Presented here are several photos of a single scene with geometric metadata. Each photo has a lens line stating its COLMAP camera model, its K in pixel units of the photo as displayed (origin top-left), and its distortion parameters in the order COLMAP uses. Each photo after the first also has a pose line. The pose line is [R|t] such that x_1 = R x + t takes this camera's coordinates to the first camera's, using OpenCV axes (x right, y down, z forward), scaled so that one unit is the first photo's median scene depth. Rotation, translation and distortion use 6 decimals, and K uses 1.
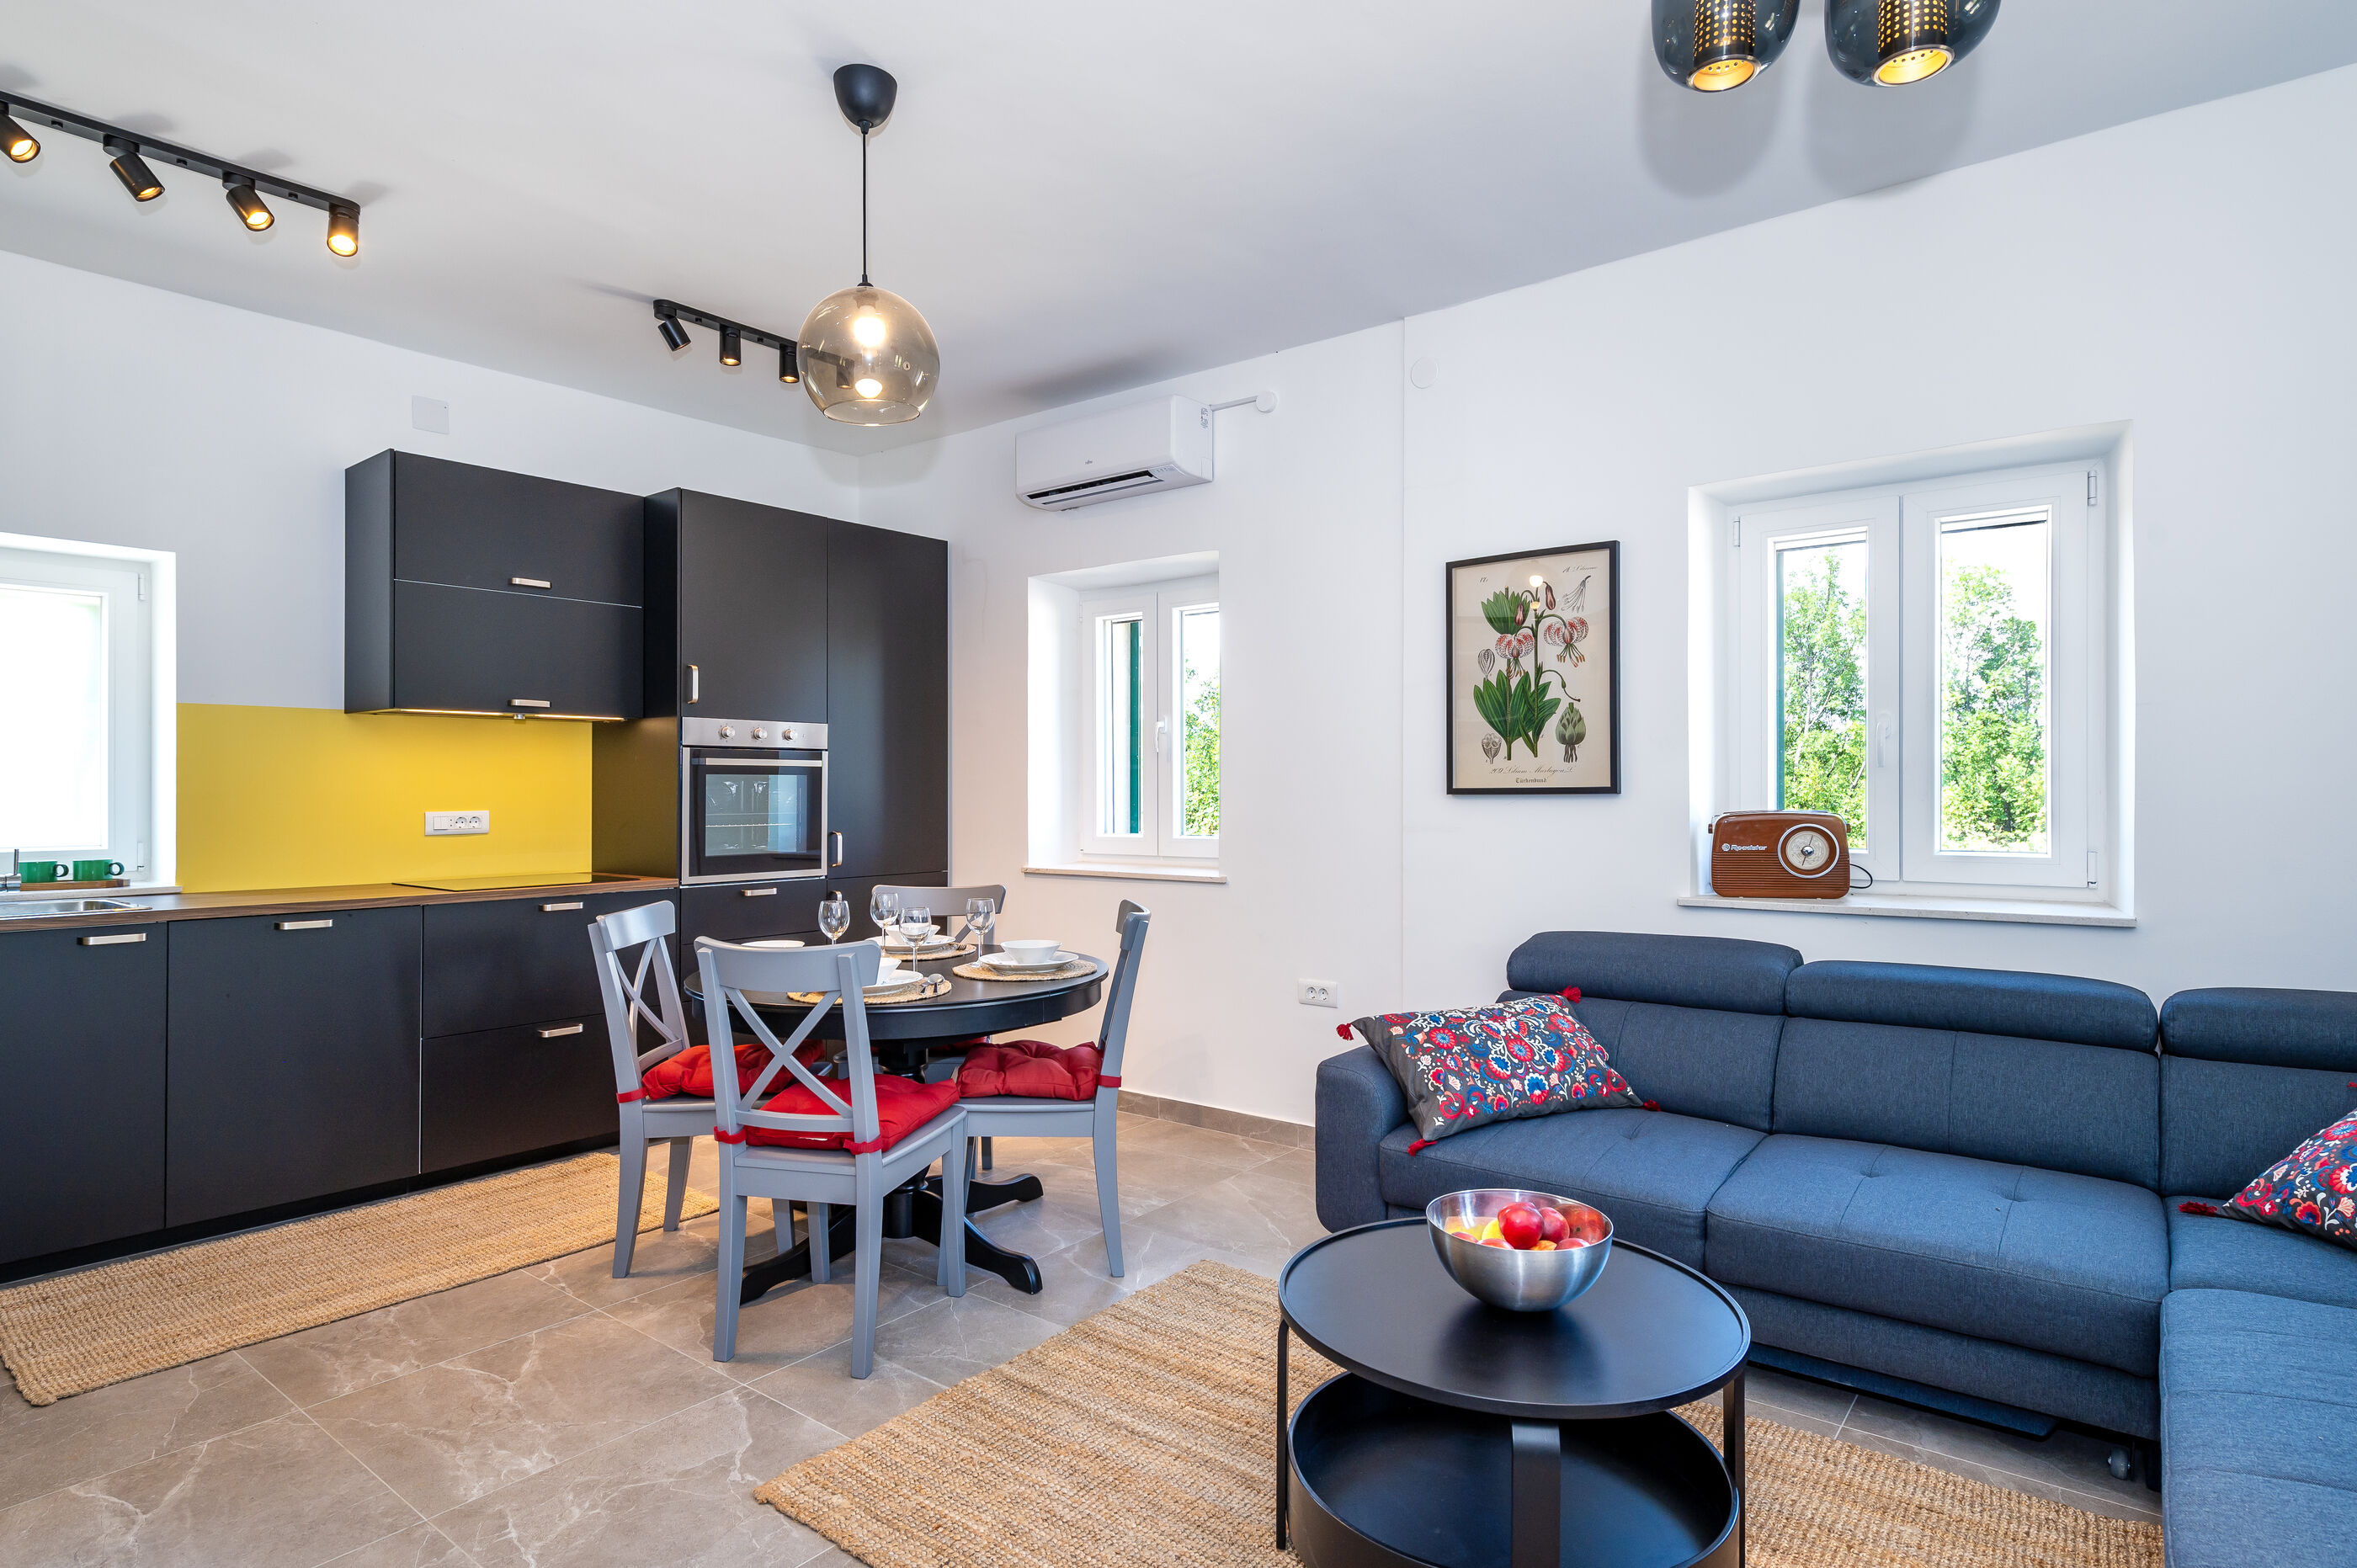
lens RADIAL K [[1264.0, 0, 1176.4], [0, 1264.0, 764.1], [0, 0, 1]] dist [0.018977, -0.011797]
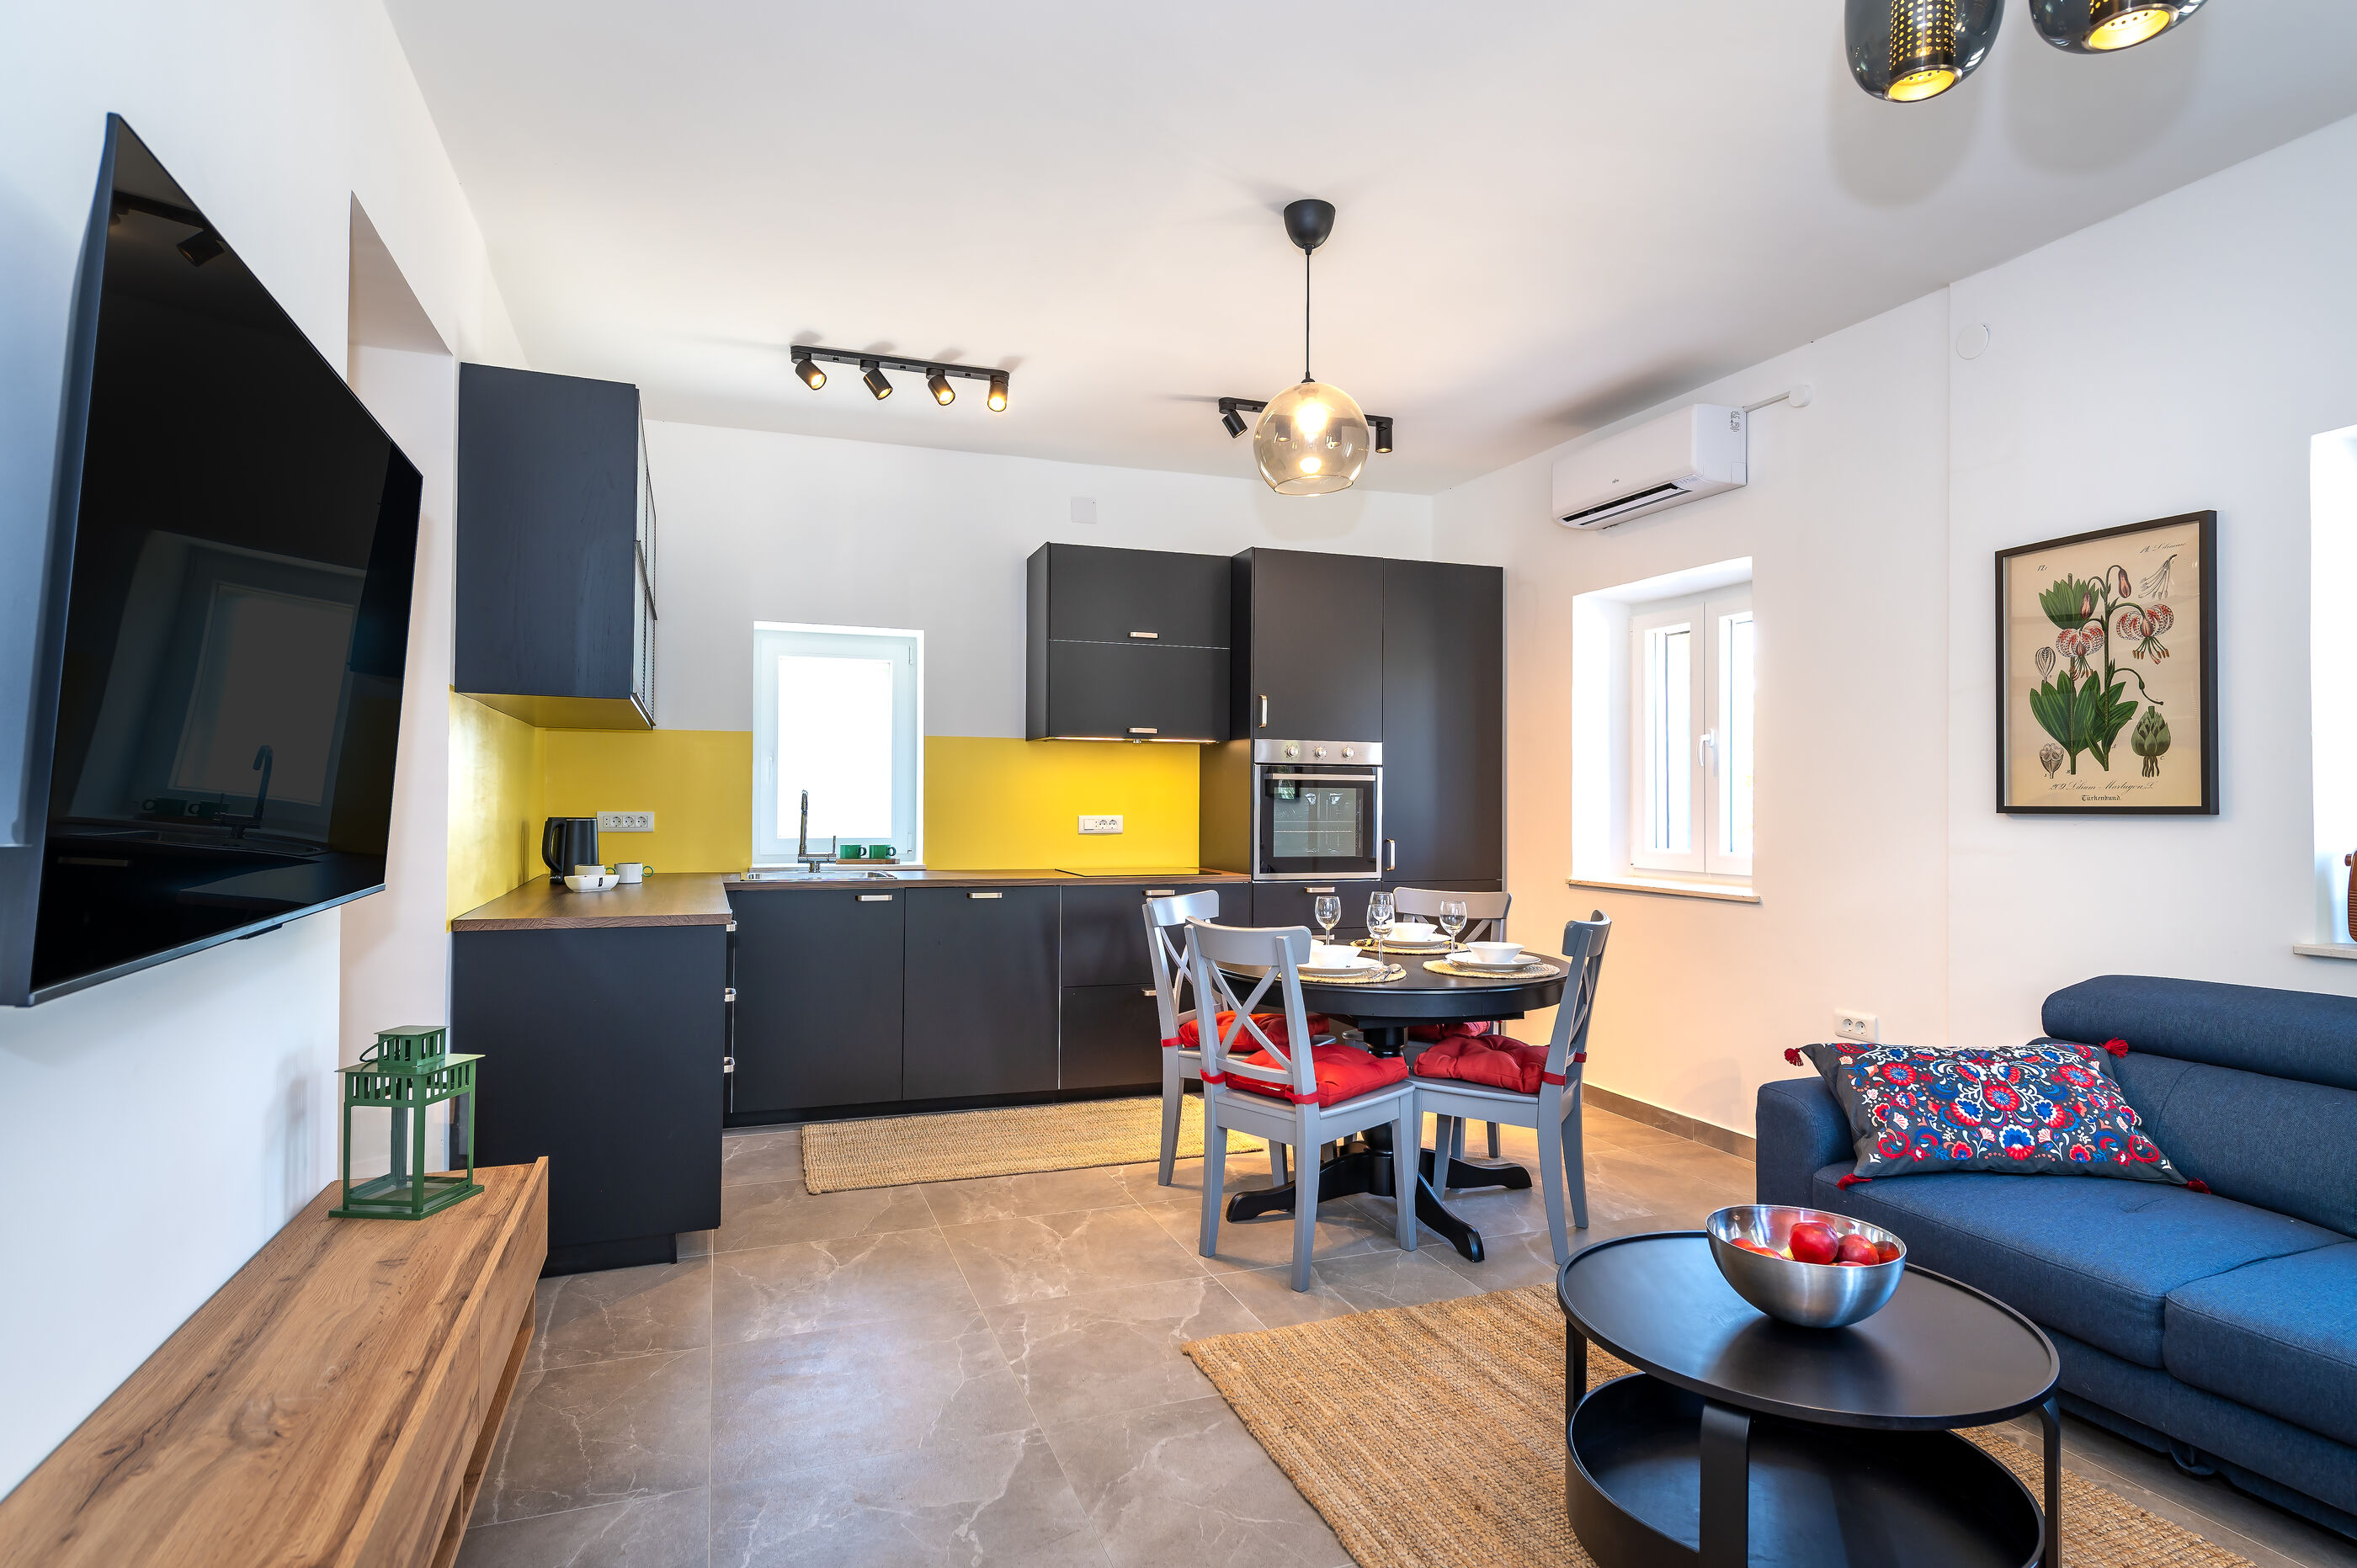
lens RADIAL K [[1264.0, 0, 1176.4], [0, 1264.0, 764.1], [0, 0, 1]] dist [0.018977, -0.011797]
pose [[0.854483, -0.006002, -0.519444, 0.230495], [0.000522, 0.999943, -0.010695, -0.001372], [0.519479, 0.008868, 0.854437, -0.072841]]
